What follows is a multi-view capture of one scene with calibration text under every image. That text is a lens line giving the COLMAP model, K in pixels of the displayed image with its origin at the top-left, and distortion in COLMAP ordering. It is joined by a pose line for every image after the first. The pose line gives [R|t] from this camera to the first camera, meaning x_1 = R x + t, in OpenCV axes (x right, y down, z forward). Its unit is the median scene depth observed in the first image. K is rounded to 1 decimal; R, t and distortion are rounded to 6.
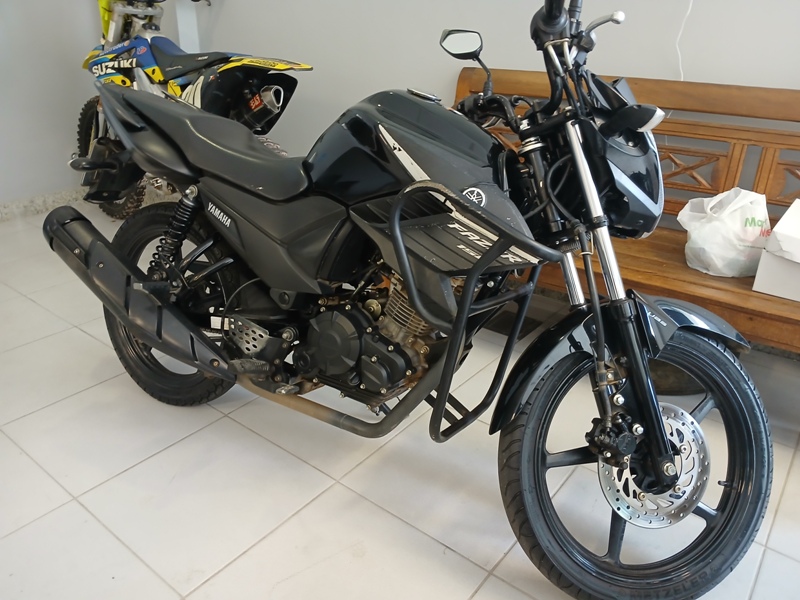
lens RADIAL K [[596.5, 0, 400.0], [0, 596.5, 300.0], [0, 0, 1]] dist [0.009460, 0.001380]
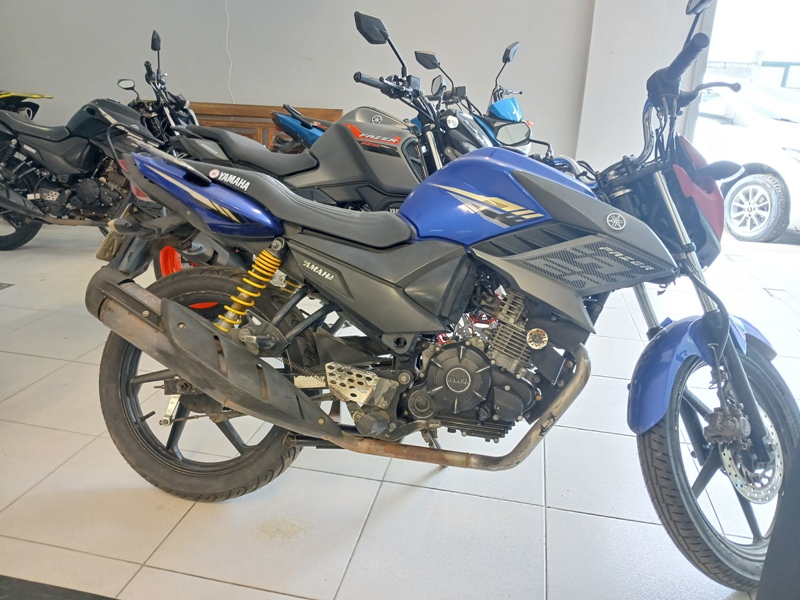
lens RADIAL K [[647.3, 0, 400.0], [0, 647.3, 300.0], [0, 0, 1]] dist [-0.008296, -0.007893]
pose [[0.900592, -0.117042, 0.418611, -0.134251], [0.164358, 0.983258, -0.078681, 1.106905], [-0.402393, 0.139661, 0.904751, -2.297027]]
